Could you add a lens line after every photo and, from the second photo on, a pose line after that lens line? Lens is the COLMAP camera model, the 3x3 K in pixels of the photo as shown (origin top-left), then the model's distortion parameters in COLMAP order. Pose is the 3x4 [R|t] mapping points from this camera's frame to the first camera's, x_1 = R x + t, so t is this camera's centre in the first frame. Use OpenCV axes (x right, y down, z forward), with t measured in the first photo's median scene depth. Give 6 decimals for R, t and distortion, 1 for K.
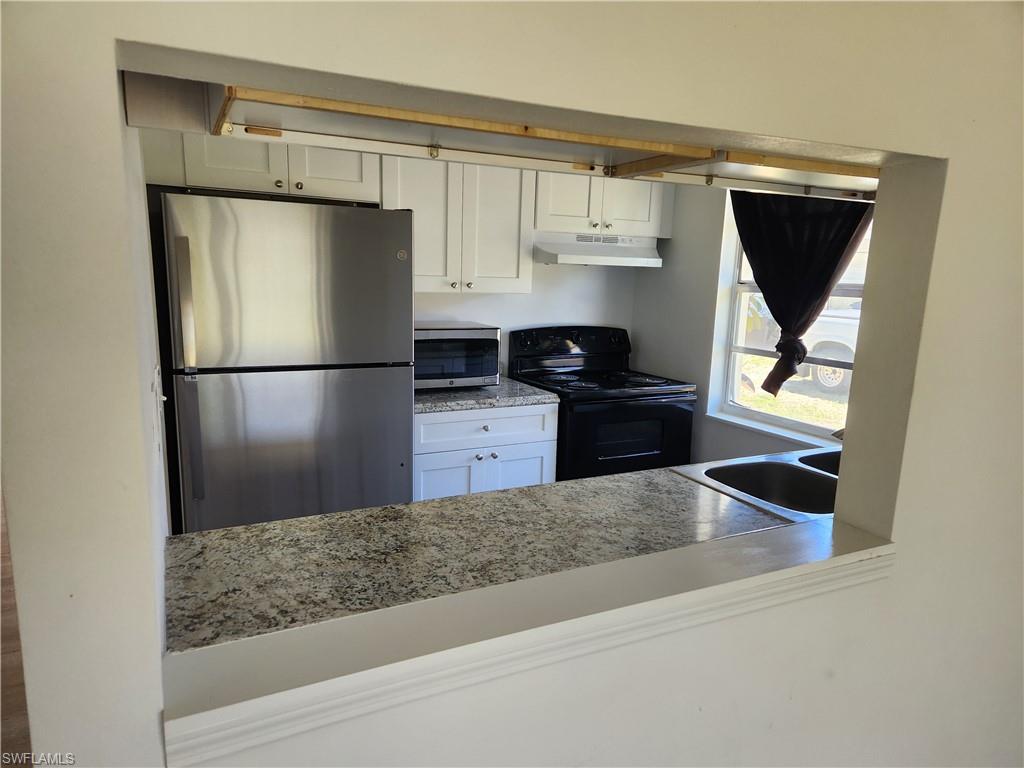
lens RADIAL K [[689.4, 0, 514.6], [0, 689.4, 390.4], [0, 0, 1]] dist [0.088987, -0.070681]
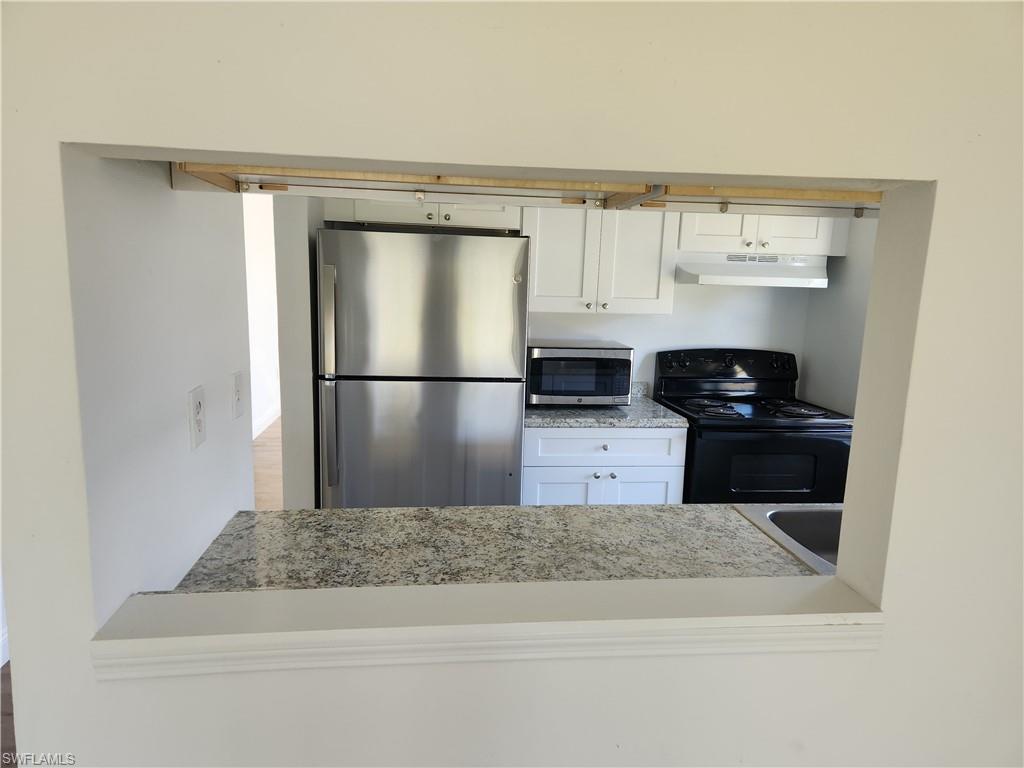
lens RADIAL K [[689.4, 0, 514.6], [0, 689.4, 390.4], [0, 0, 1]] dist [0.088987, -0.070681]
pose [[0.938395, 0.056343, -0.340941, 0.174695], [-0.063337, 0.997948, -0.009410, -0.010548], [0.339711, 0.030424, 0.940038, 0.000837]]
